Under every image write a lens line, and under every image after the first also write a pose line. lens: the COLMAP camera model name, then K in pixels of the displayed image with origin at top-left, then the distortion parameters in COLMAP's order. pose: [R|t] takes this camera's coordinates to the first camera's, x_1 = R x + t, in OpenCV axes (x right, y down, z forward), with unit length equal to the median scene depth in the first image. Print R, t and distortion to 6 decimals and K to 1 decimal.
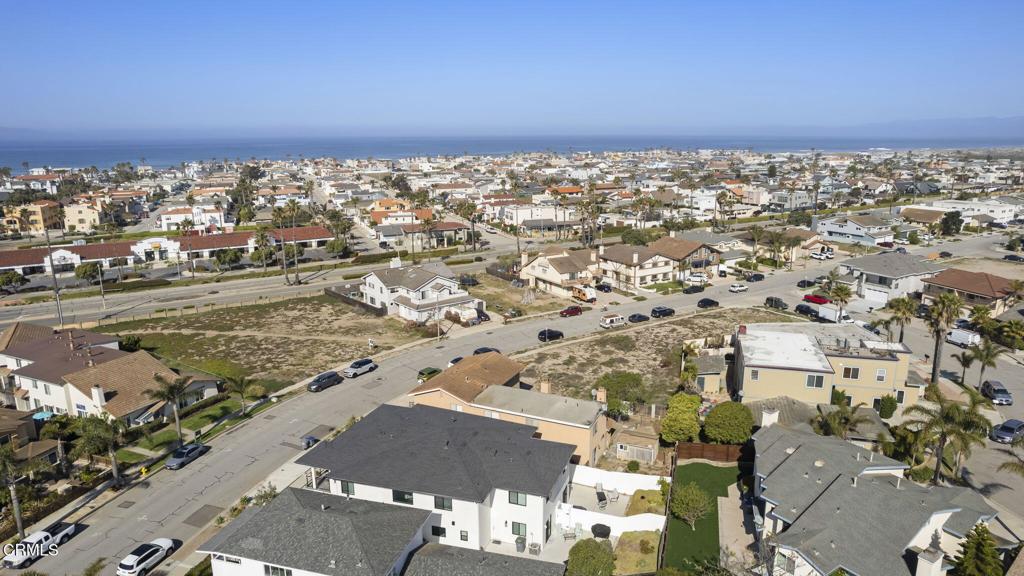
lens RADIAL K [[657.3, 0, 513.3], [0, 657.3, 293.0], [0, 0, 1]] dist [-0.068252, 0.056646]
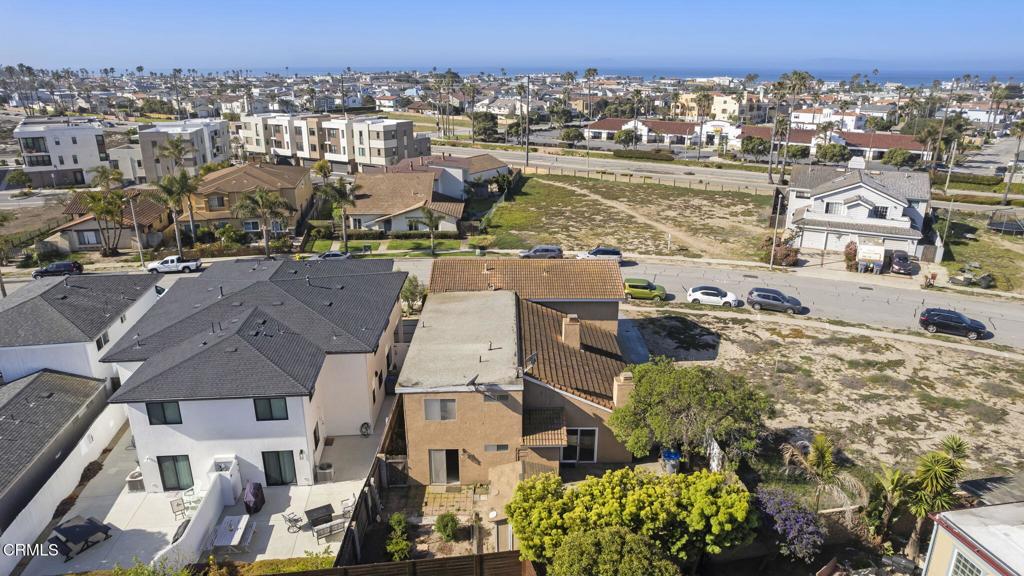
lens RADIAL K [[657.3, 0, 515.2], [0, 657.3, 279.0], [0, 0, 1]] dist [-0.068252, 0.056646]
pose [[0.434178, 0.285412, -0.854417, 0.255499], [-0.219203, 0.953446, 0.207102, 0.003849], [0.873750, 0.097372, 0.476529, 0.394778]]
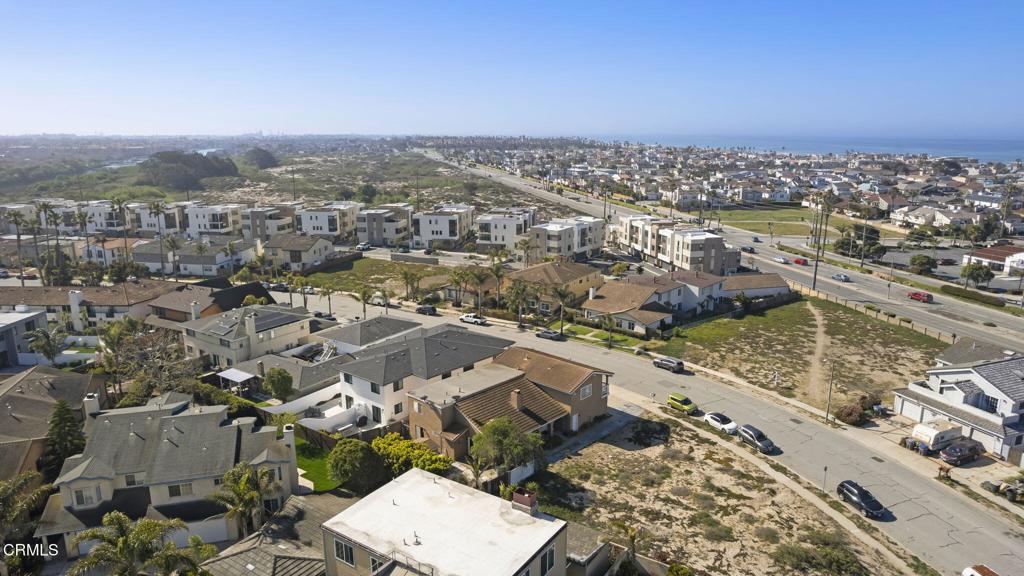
lens RADIAL K [[657.3, 0, 514.3], [0, 657.3, 285.9], [0, 0, 1]] dist [-0.068252, 0.056646]
pose [[-0.312133, 0.222235, -0.923680, 0.499654], [-0.225589, 0.927110, 0.299292, -0.163787], [0.922867, 0.301791, -0.239248, 0.652813]]
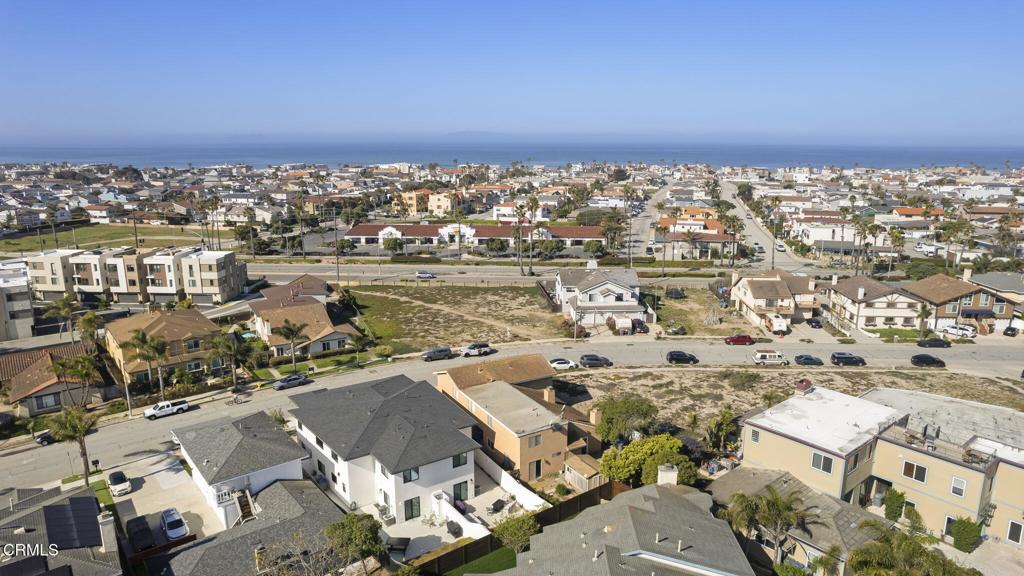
lens RADIAL K [[657.3, 0, 512.2], [0, 657.3, 285.1], [0, 0, 1]] dist [-0.068252, 0.056646]
pose [[0.814098, 0.130599, -0.565851, 0.303140], [-0.142239, 0.989547, 0.023748, -0.021012], [0.563038, 0.061152, 0.824165, 0.075155]]
